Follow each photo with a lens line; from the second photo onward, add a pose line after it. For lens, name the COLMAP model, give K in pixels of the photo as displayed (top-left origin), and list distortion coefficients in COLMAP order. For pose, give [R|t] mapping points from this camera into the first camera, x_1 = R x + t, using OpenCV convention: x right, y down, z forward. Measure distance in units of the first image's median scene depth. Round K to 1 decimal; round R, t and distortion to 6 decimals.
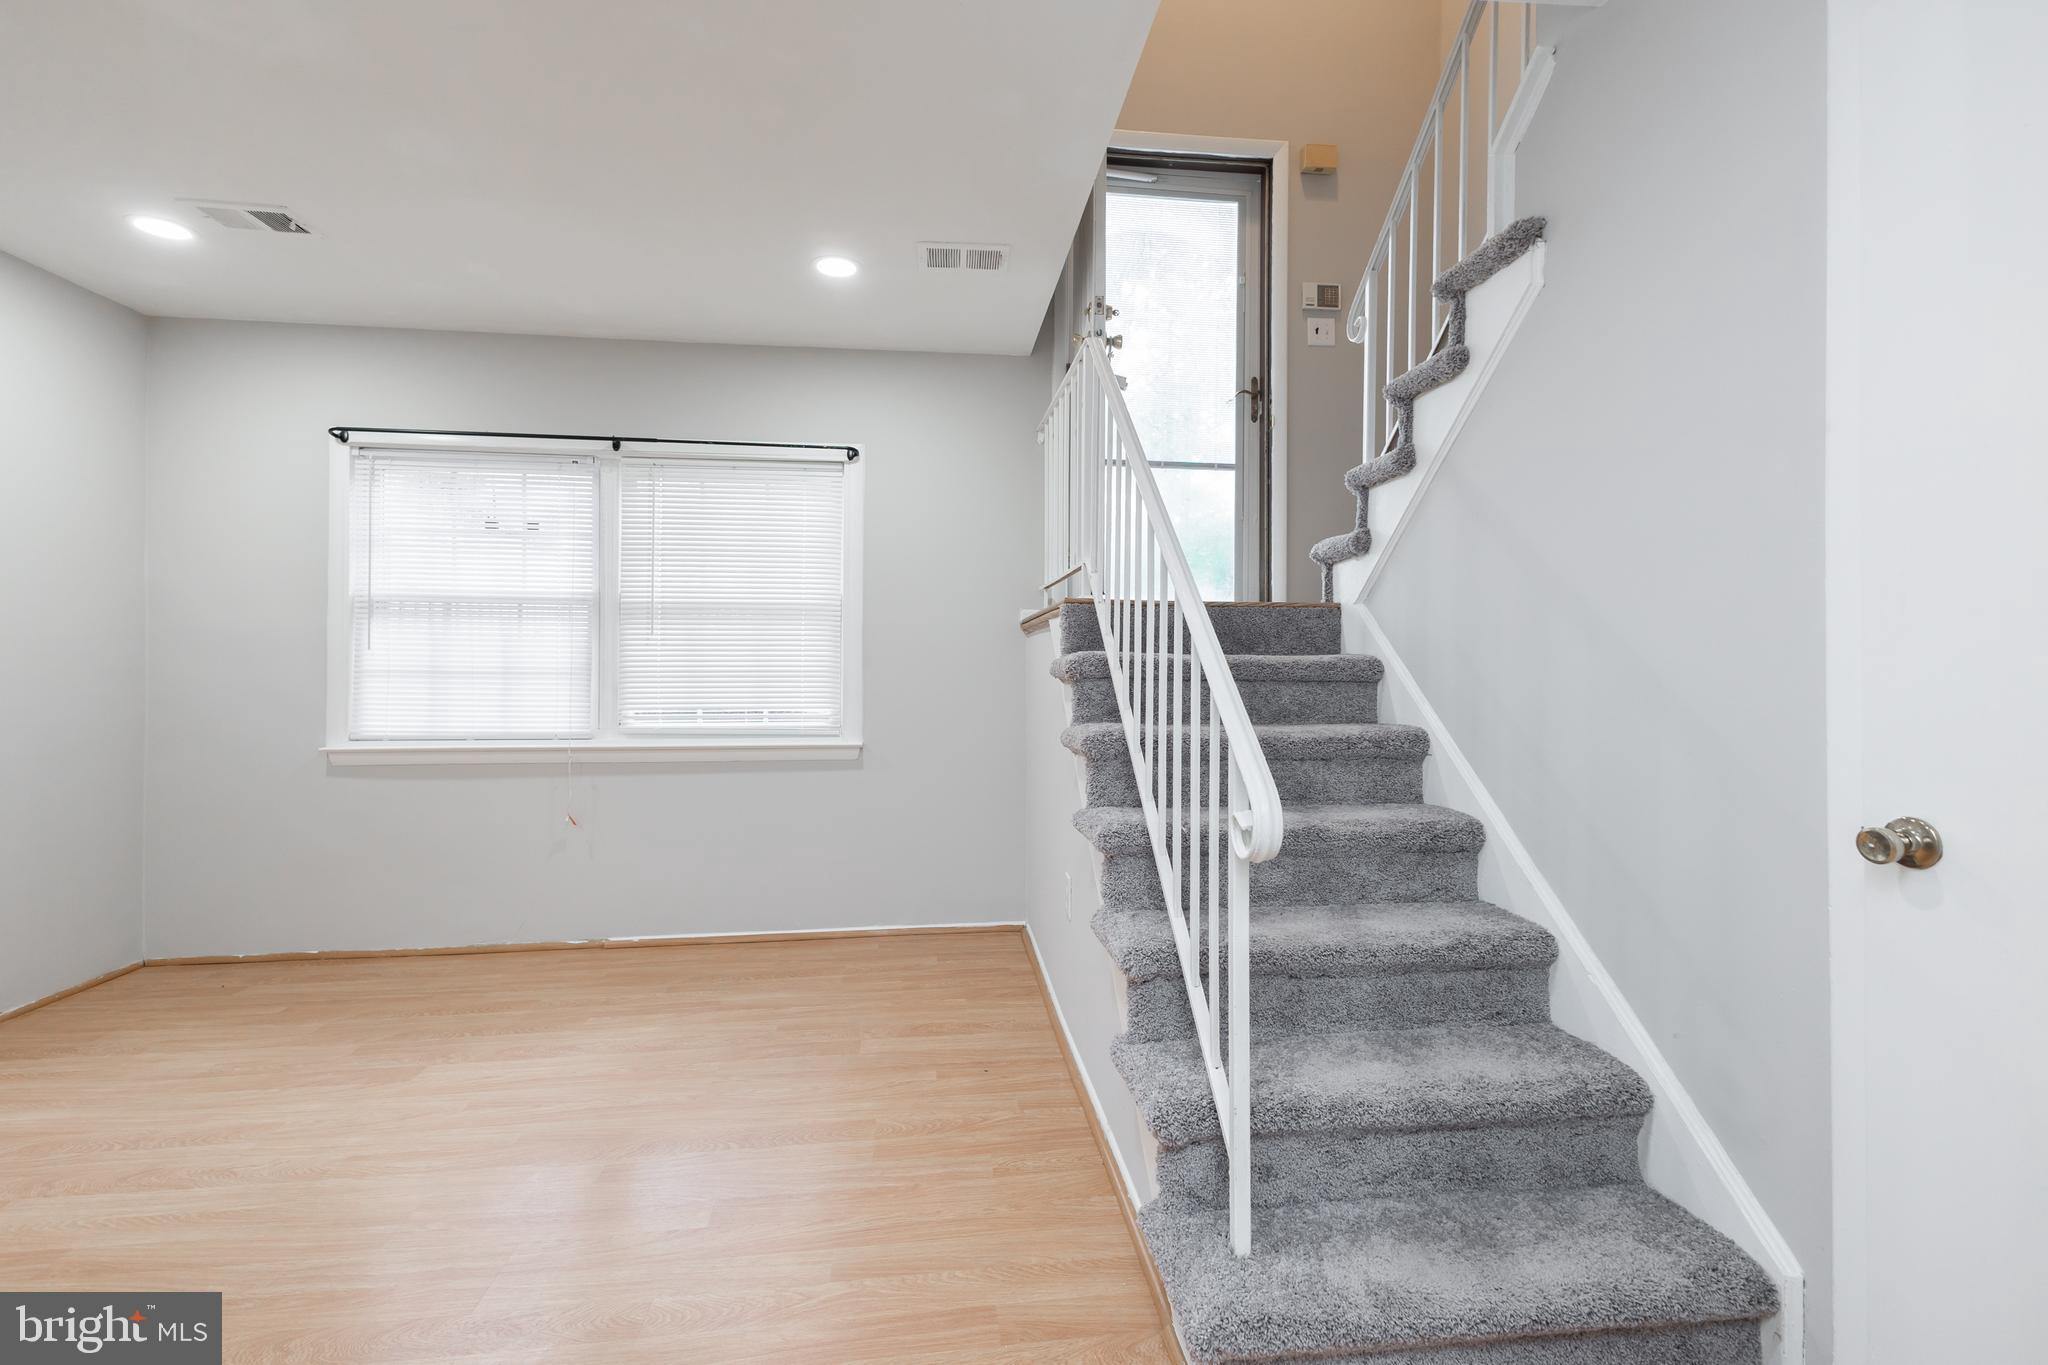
lens RADIAL K [[889.5, 0, 1025.2], [0, 889.5, 668.6], [0, 0, 1]] dist [0.013006, 0.000217]
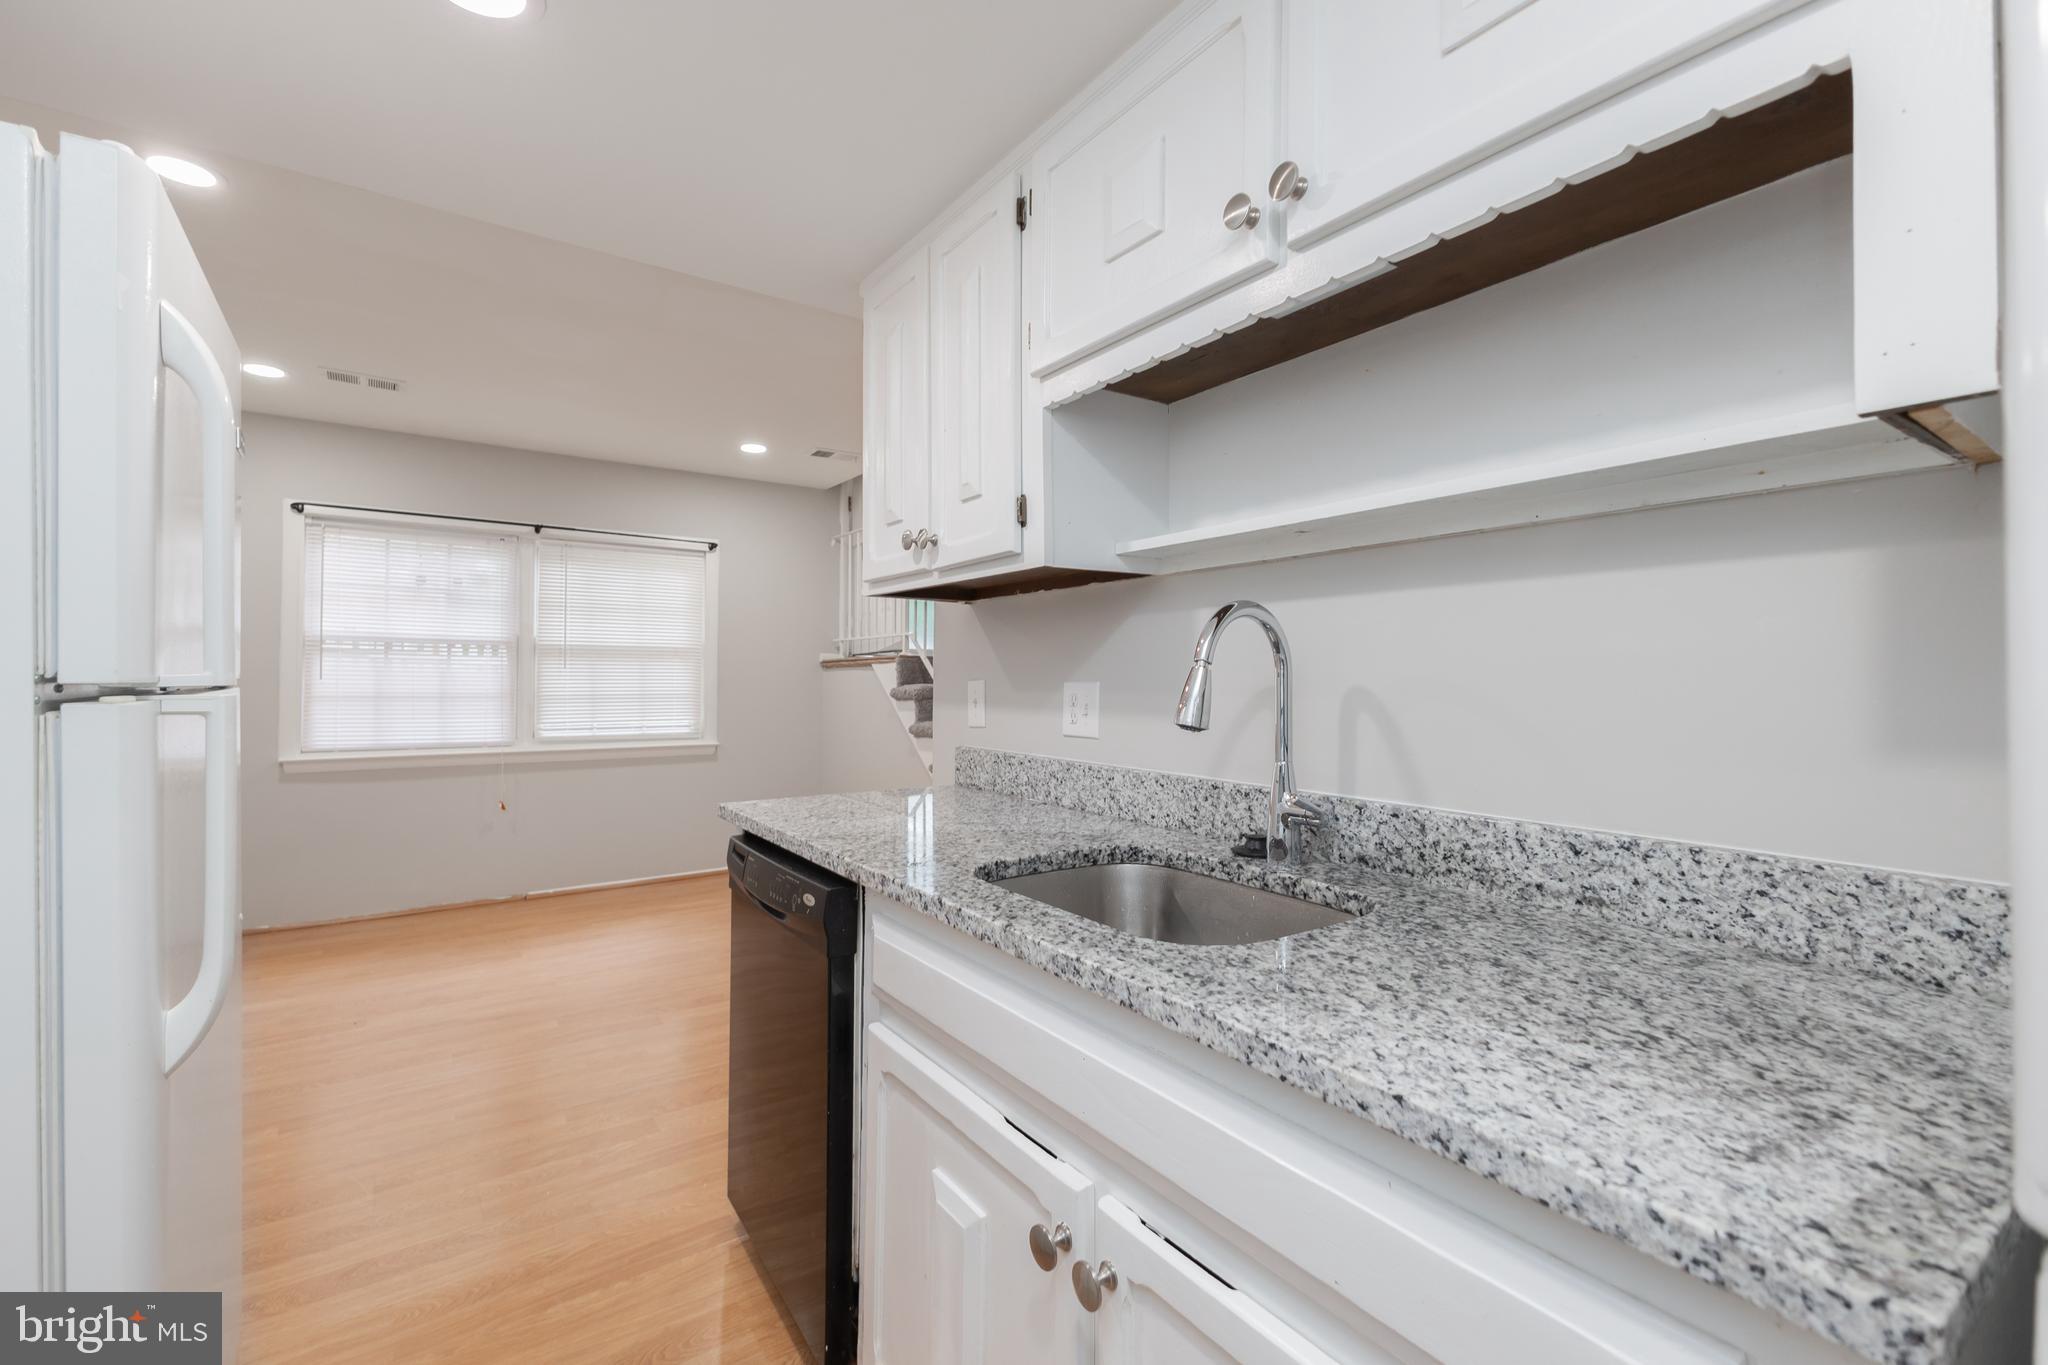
lens RADIAL K [[889.5, 0, 1025.2], [0, 889.5, 668.6], [0, 0, 1]] dist [0.013006, 0.000217]
pose [[0.877760, 0.007478, 0.479043, -0.472324], [0.001160, 0.999842, -0.017734, -0.013116], [-0.479100, 0.016122, 0.877612, -0.571731]]
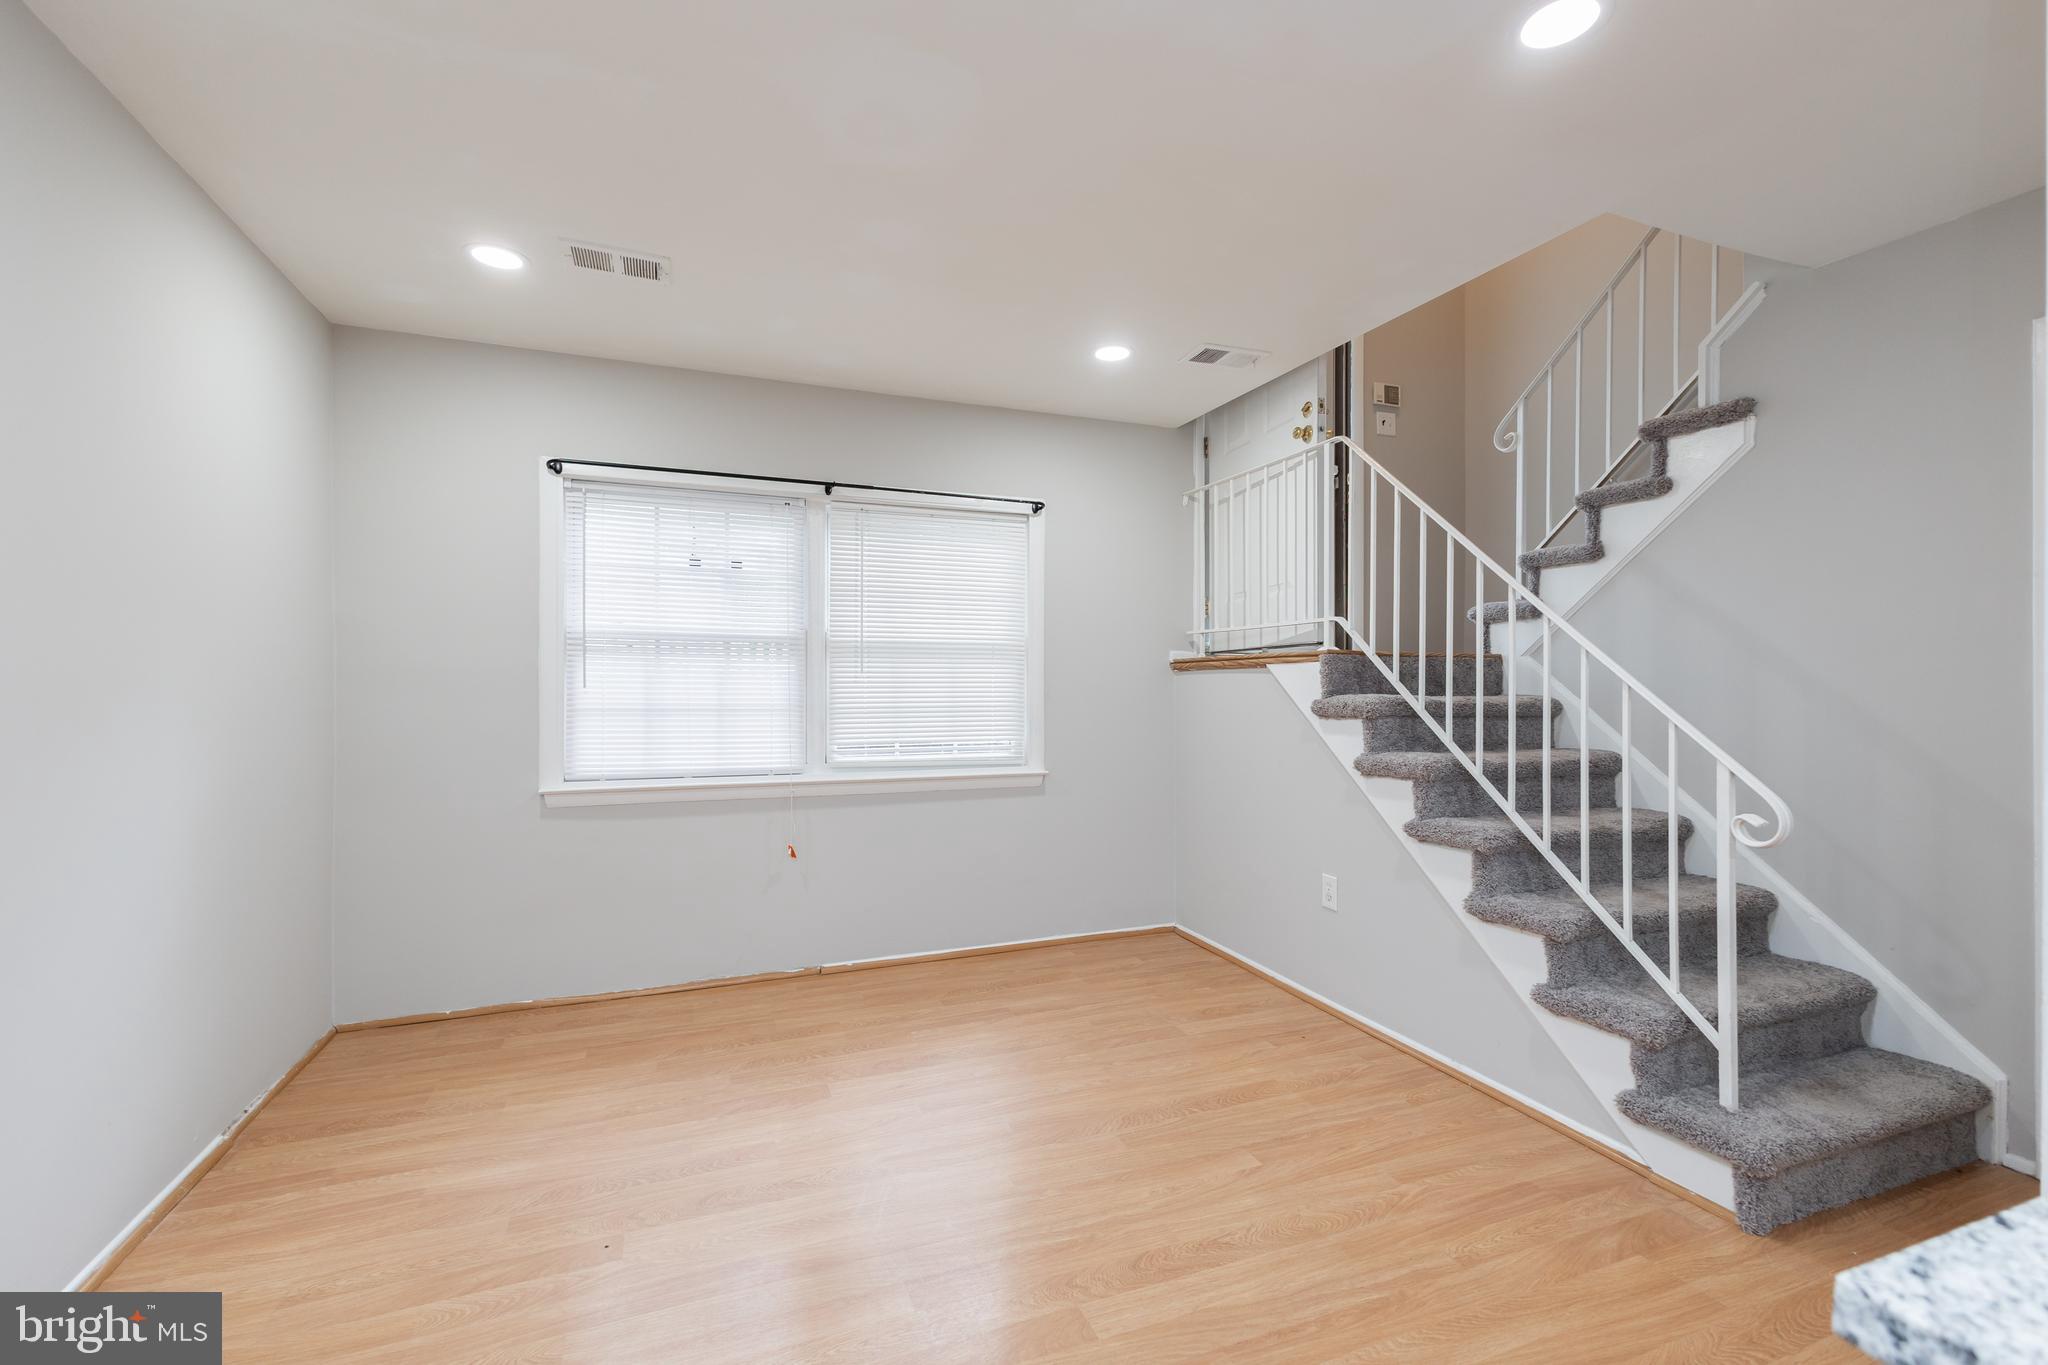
lens RADIAL K [[883.9, 0, 1025.3], [0, 883.9, 694.2], [0, 0, 1]] dist [0.012799, -0.000410]
pose [[0.967651, -0.002968, 0.252275, -0.514614], [0.000956, 0.999967, 0.008100, -0.021725], [-0.252291, -0.007596, 0.967622, -0.056012]]
